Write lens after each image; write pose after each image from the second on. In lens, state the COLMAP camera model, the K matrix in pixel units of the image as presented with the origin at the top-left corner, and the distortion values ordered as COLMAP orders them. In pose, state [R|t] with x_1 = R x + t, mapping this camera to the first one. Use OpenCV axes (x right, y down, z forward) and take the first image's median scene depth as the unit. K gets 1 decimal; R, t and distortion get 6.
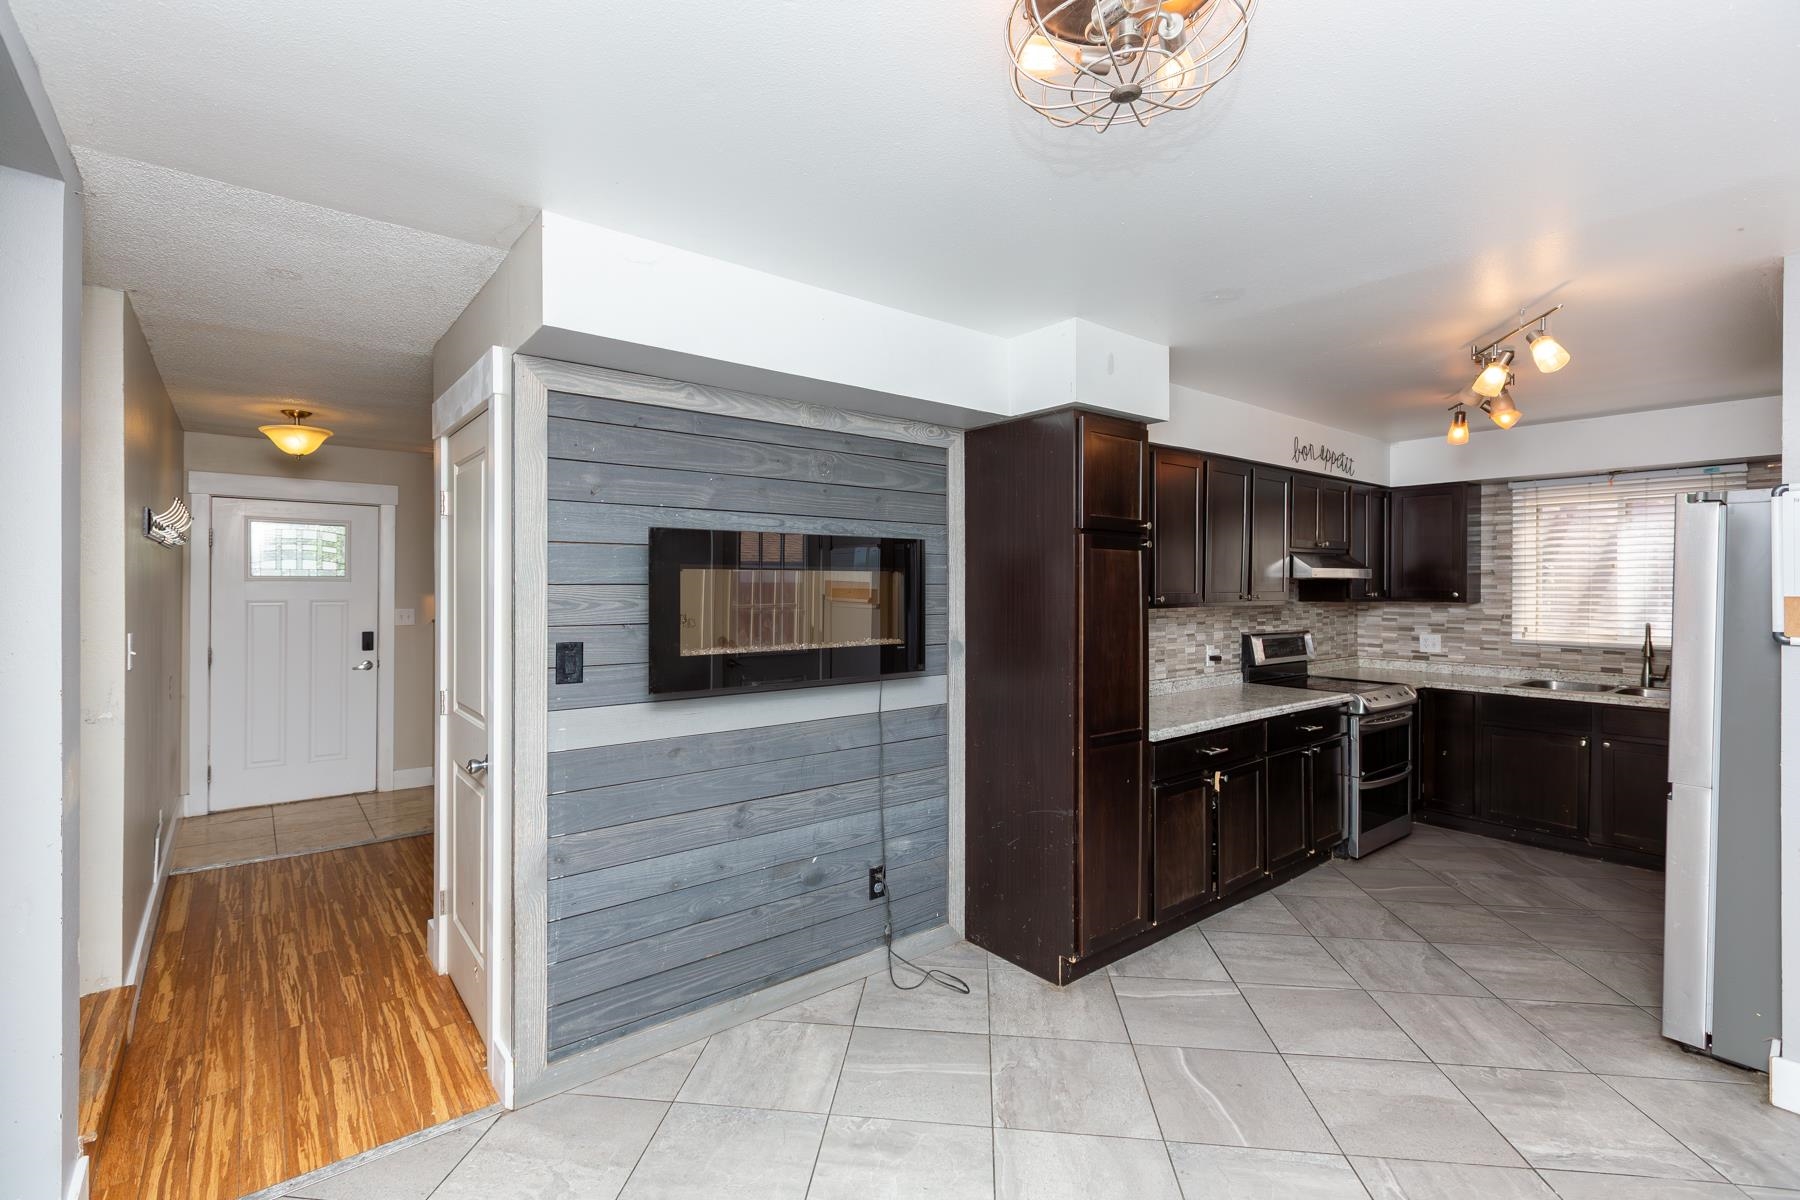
lens RADIAL K [[809.8, 0, 901.0], [0, 809.8, 590.7], [0, 0, 1]] dist [-0.002400, 0.000065]
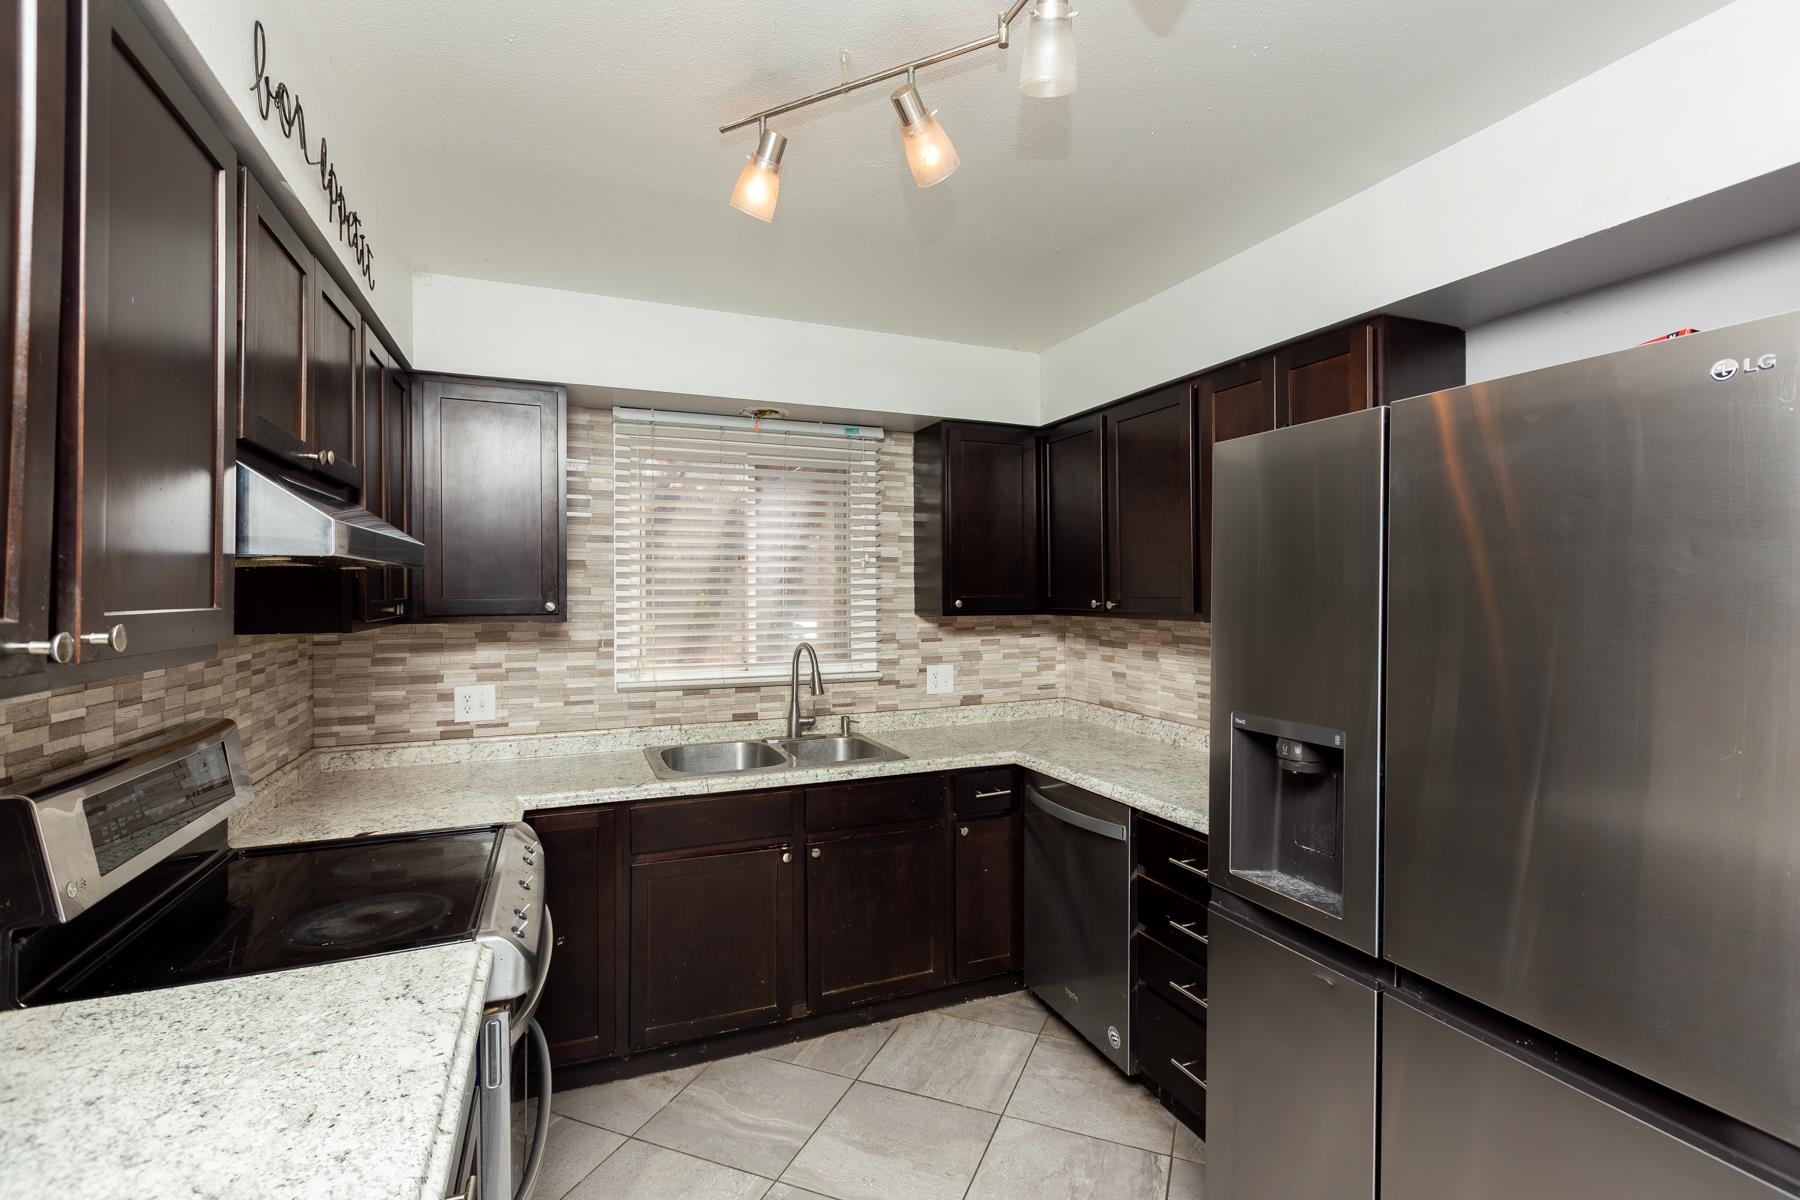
lens RADIAL K [[809.8, 0, 902.0], [0, 809.8, 599.0], [0, 0, 1]] dist [-0.002400, 0.000065]
pose [[0.276954, -0.006795, 0.960859, 0.257022], [0.012809, 0.999912, 0.003379, 0.001553], [-0.960798, 0.011372, 0.277017, 0.639273]]
